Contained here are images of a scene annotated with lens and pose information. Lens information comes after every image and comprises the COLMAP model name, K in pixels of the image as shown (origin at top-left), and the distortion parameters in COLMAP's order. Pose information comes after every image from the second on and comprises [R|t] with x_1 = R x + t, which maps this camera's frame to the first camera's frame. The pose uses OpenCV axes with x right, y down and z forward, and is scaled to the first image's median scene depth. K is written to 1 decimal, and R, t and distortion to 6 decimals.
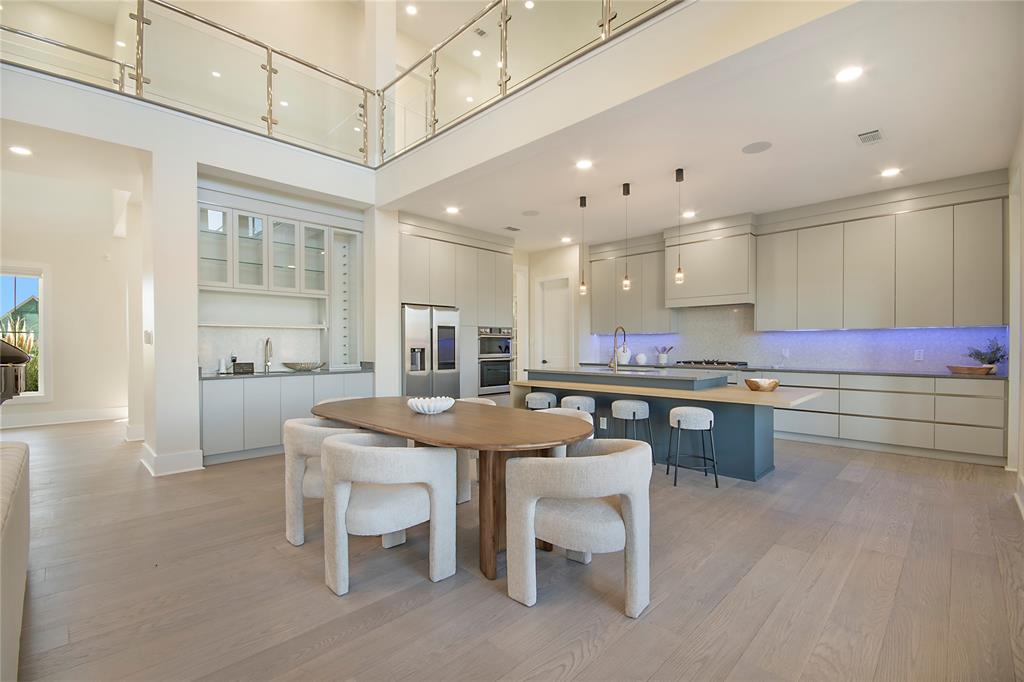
lens RADIAL K [[449.0, 0, 516.3], [0, 449.0, 345.7], [0, 0, 1]] dist [0.005913, -0.007673]
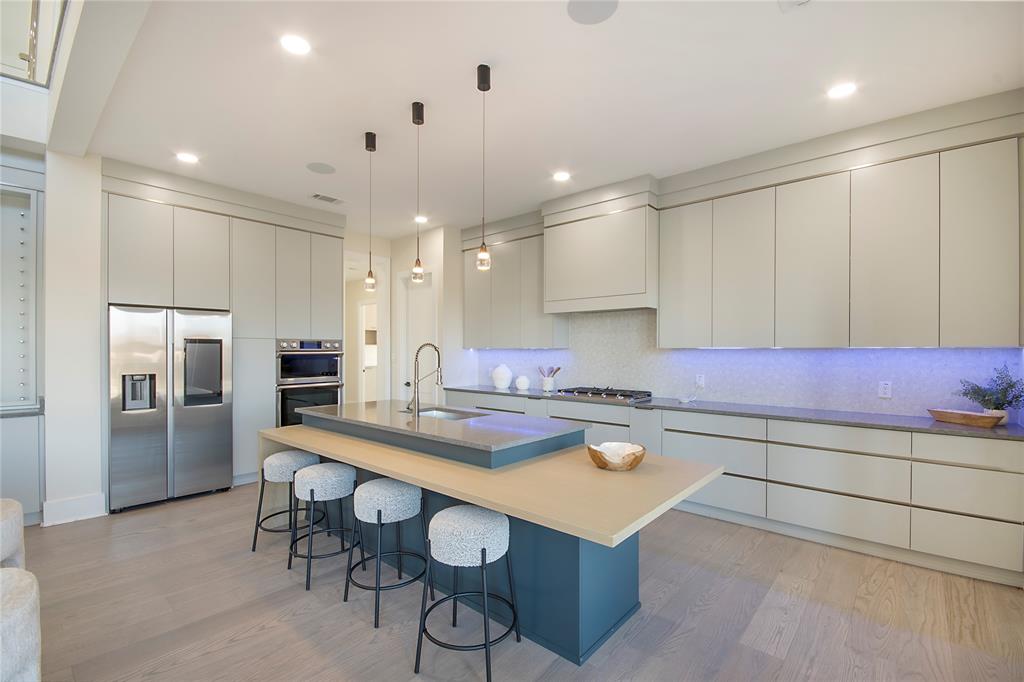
lens RADIAL K [[452.4, 0, 515.5], [0, 452.4, 350.9], [0, 0, 1]] dist [-0.000377, -0.006954]
pose [[0.998239, 0.002080, 0.059280, 0.283481], [-0.002015, 0.999997, -0.001153, -0.028235], [-0.059282, 0.001032, 0.998241, 0.332589]]
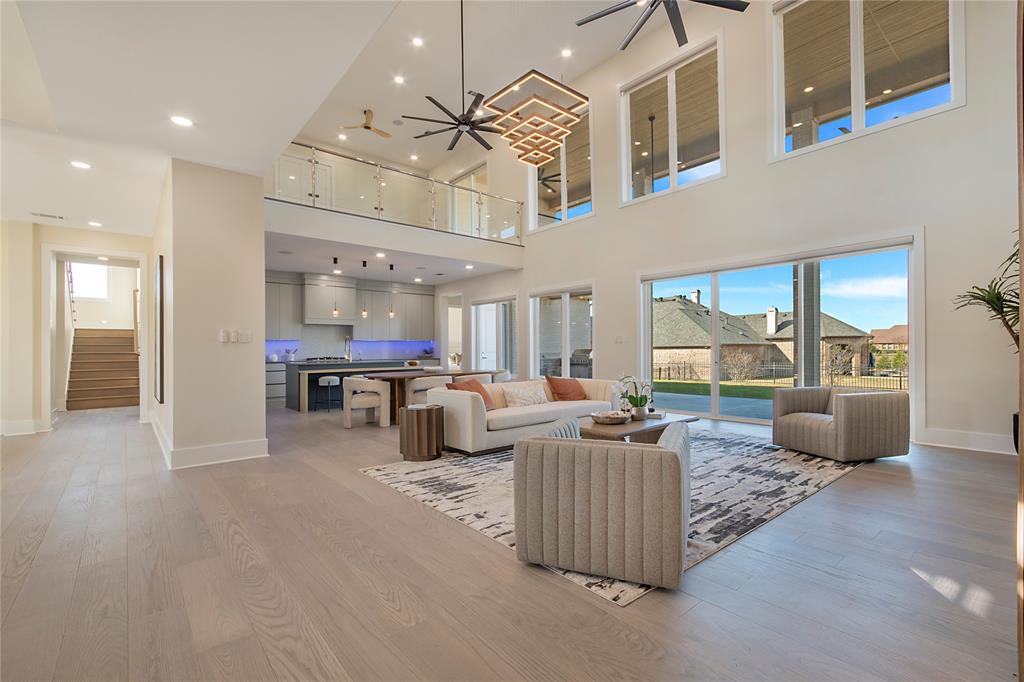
lens RADIAL K [[454.9, 0, 516.3], [0, 454.9, 343.9], [0, 0, 1]] dist [0.015852, -0.000376]
pose [[0.094955, 0.013626, 0.995388, -1.334290], [0.009608, 0.999847, -0.014604, 0.015778], [-0.995435, 0.010950, 0.094809, 0.161578]]
